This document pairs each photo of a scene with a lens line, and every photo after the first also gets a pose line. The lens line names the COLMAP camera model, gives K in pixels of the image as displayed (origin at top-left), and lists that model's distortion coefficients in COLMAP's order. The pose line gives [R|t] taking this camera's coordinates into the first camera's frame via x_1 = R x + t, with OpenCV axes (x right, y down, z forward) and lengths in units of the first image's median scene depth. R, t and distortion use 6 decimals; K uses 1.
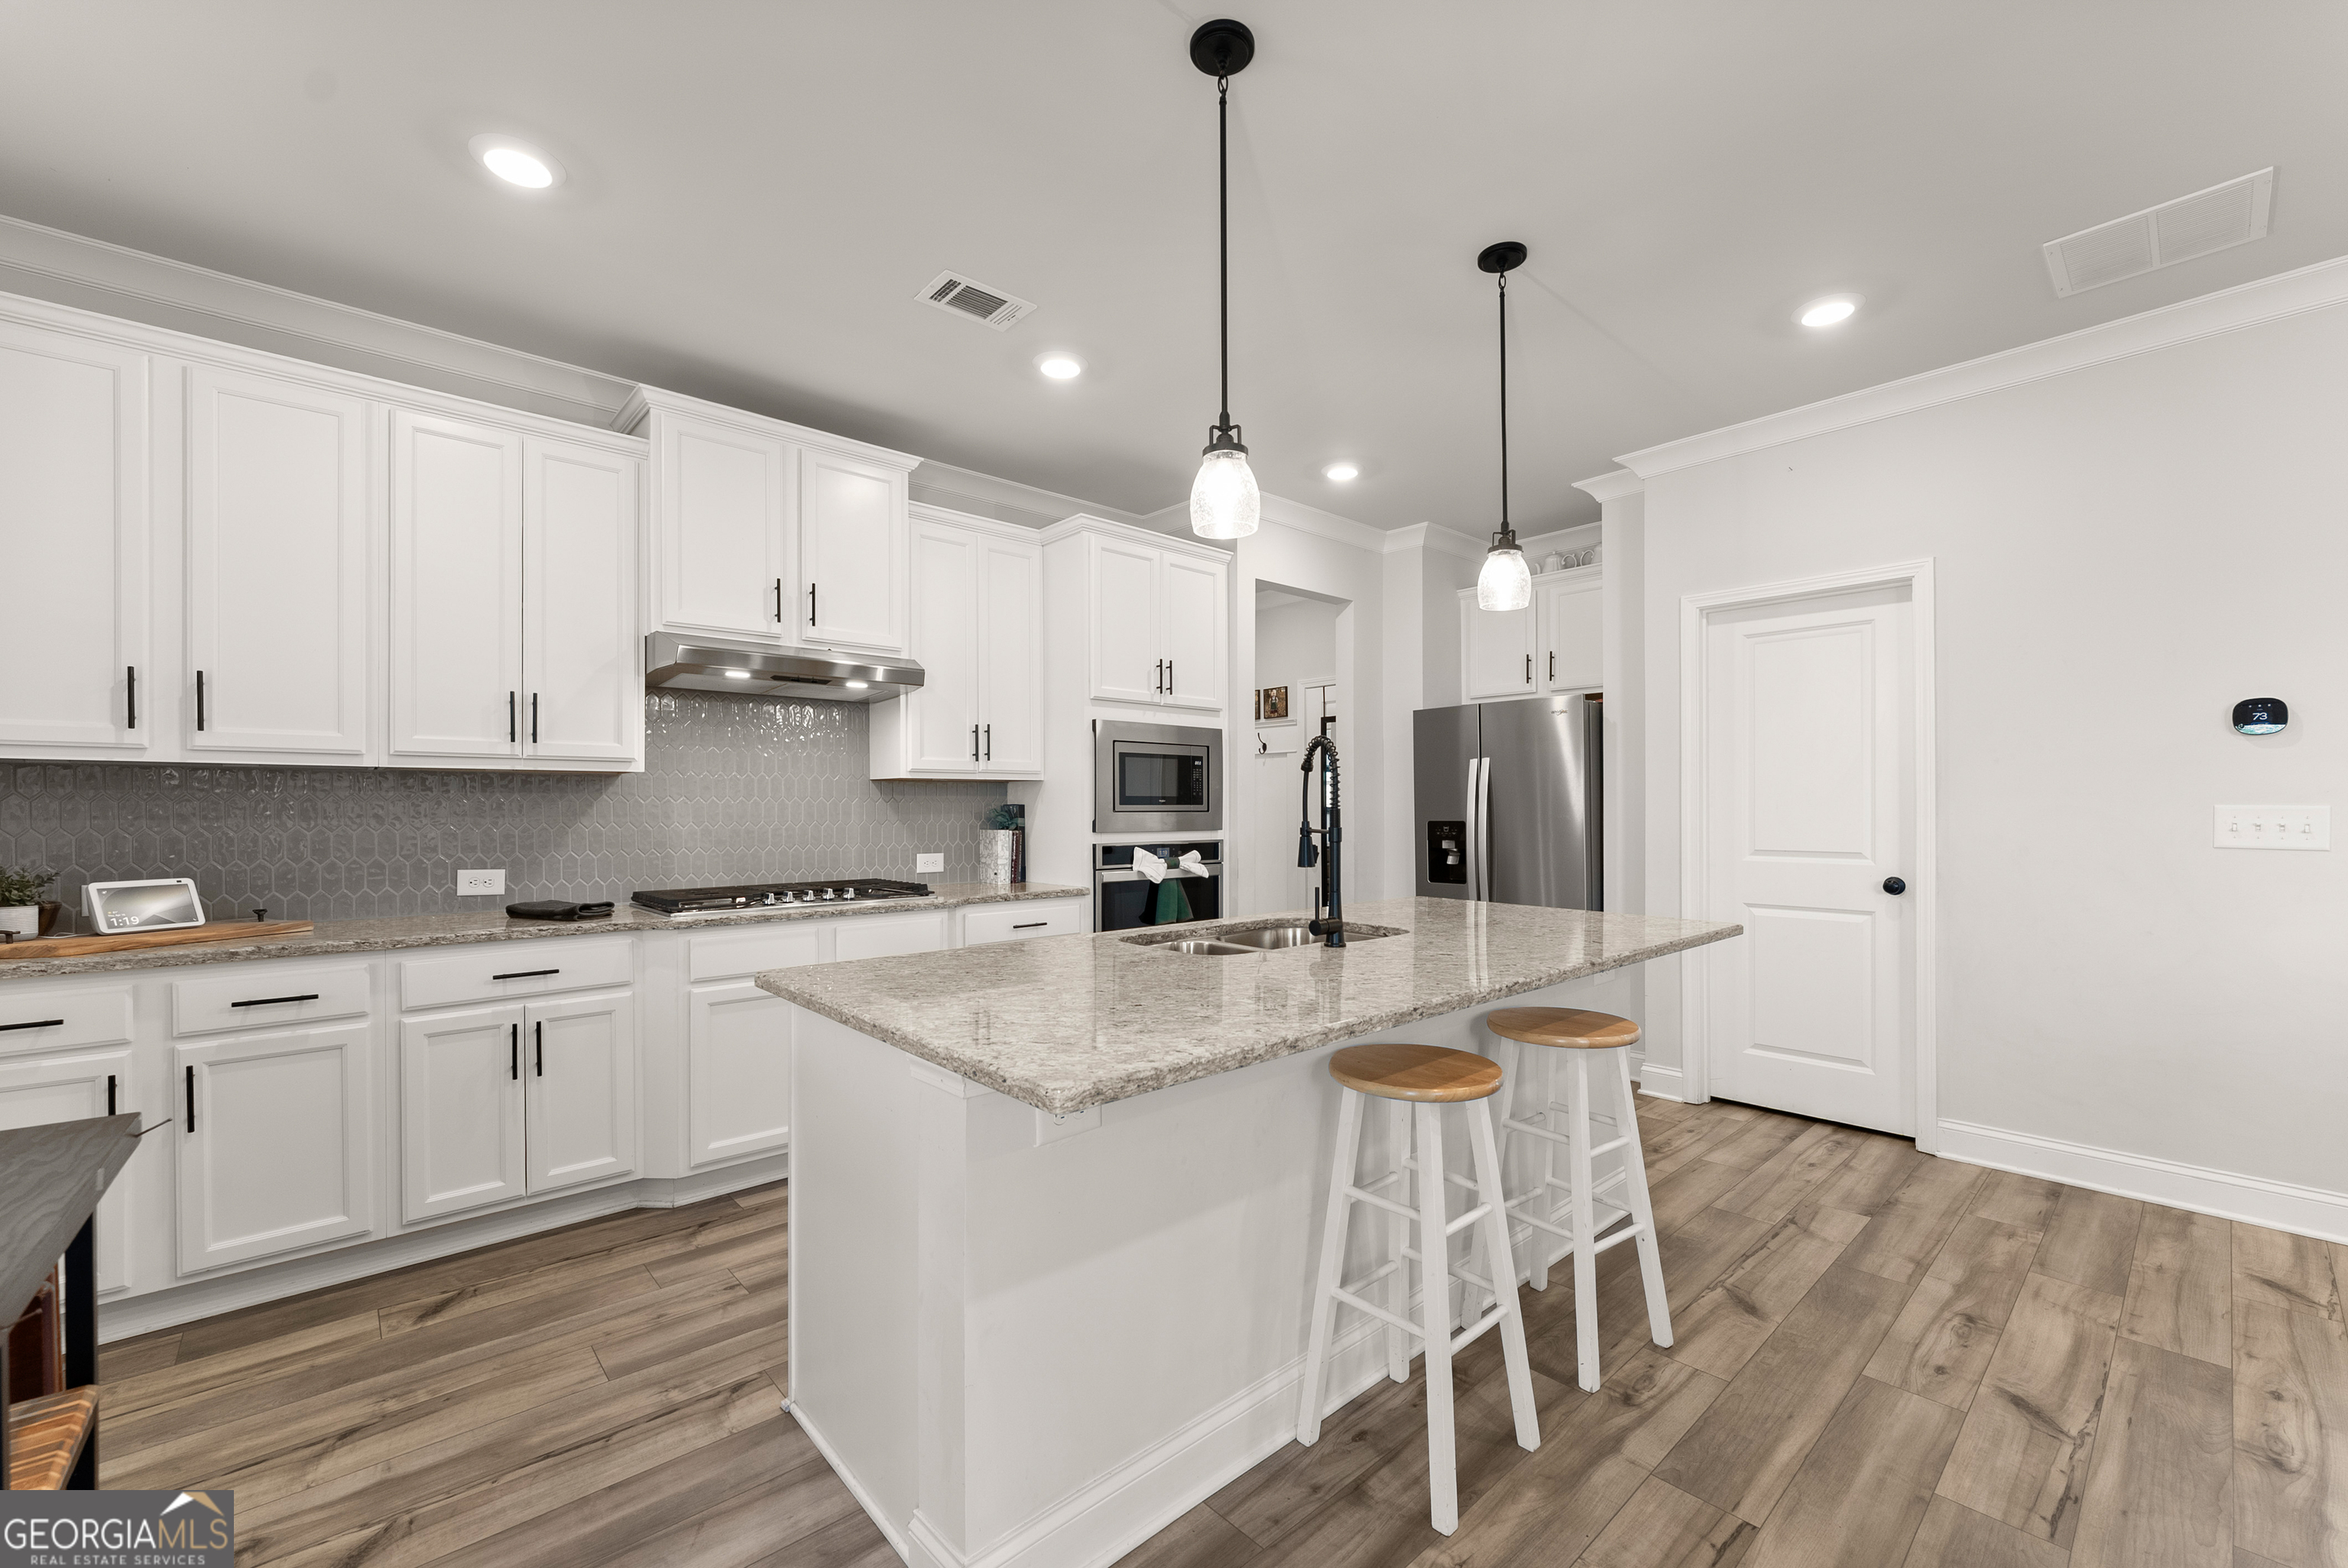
lens RADIAL K [[945.5, 0, 1168.3], [0, 945.5, 811.5], [0, 0, 1]] dist [-0.001752, 0.000080]
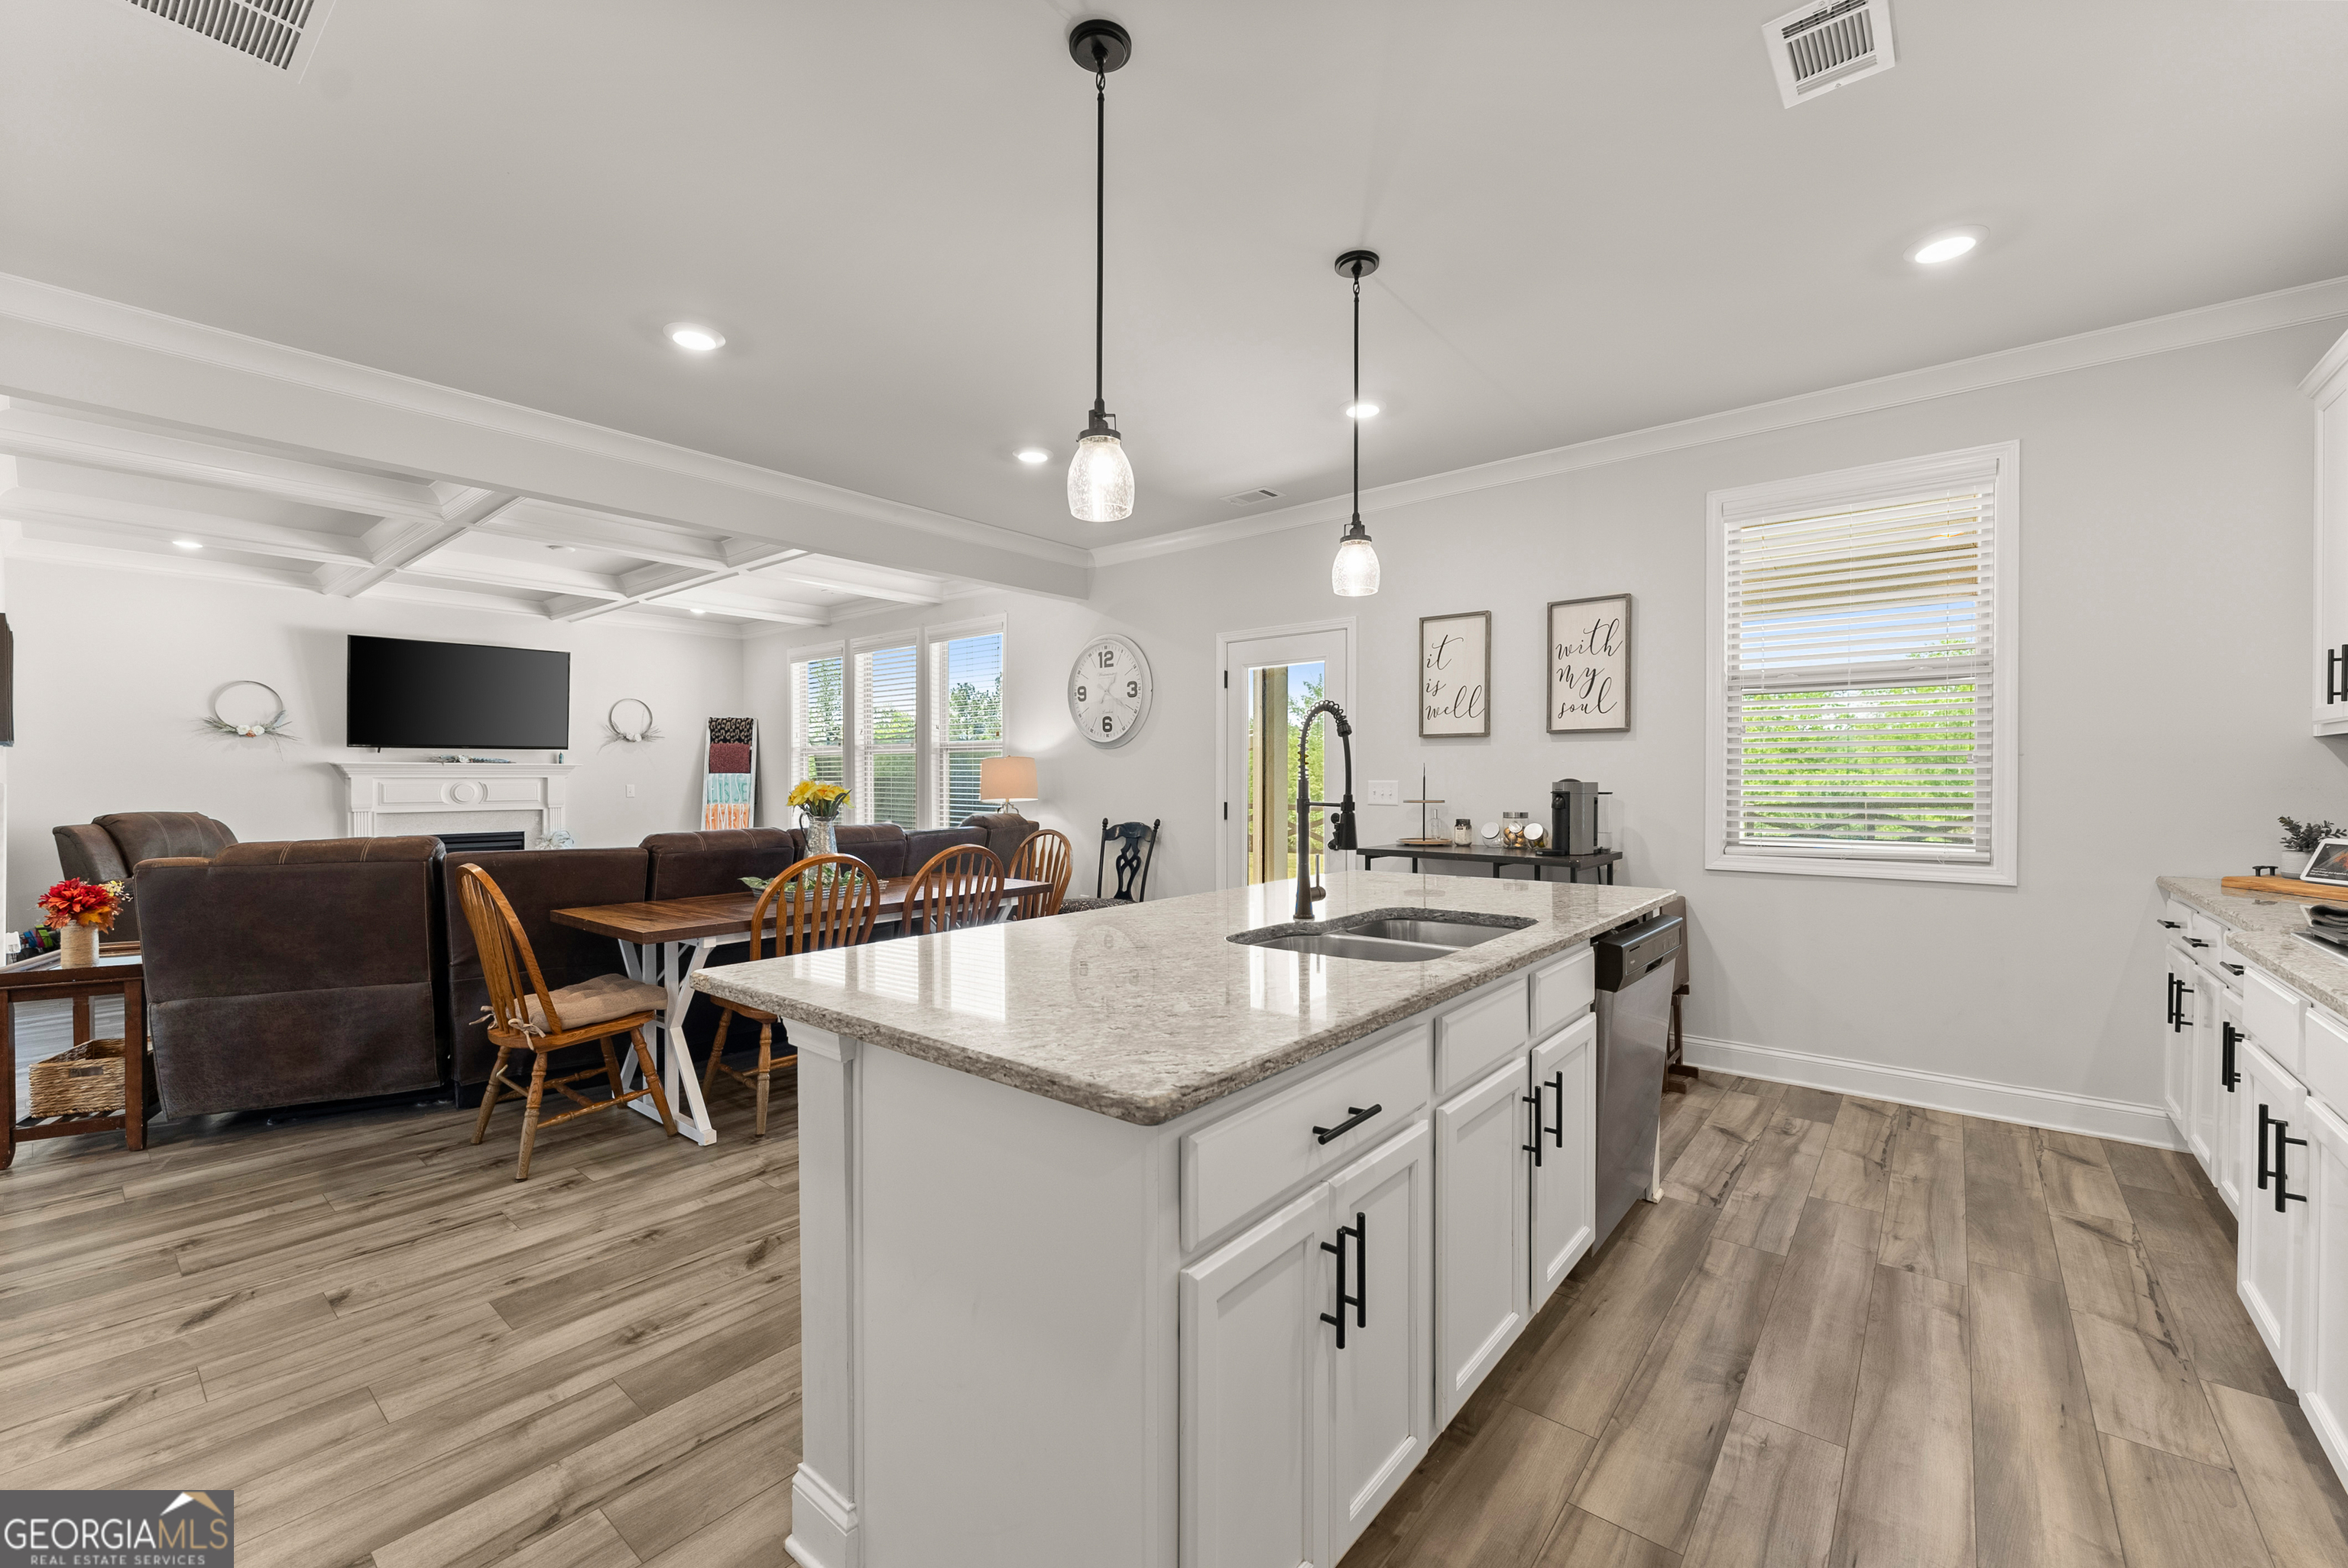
lens RADIAL K [[947.2, 0, 1167.7], [0, 947.2, 786.4], [0, 0, 1]] dist [-0.002083, 0.000150]
pose [[-0.988850, 0.005943, -0.148795, 0.339211], [0.004109, 0.999912, 0.012631, -0.006655], [0.148857, 0.011879, -0.988787, 1.433054]]
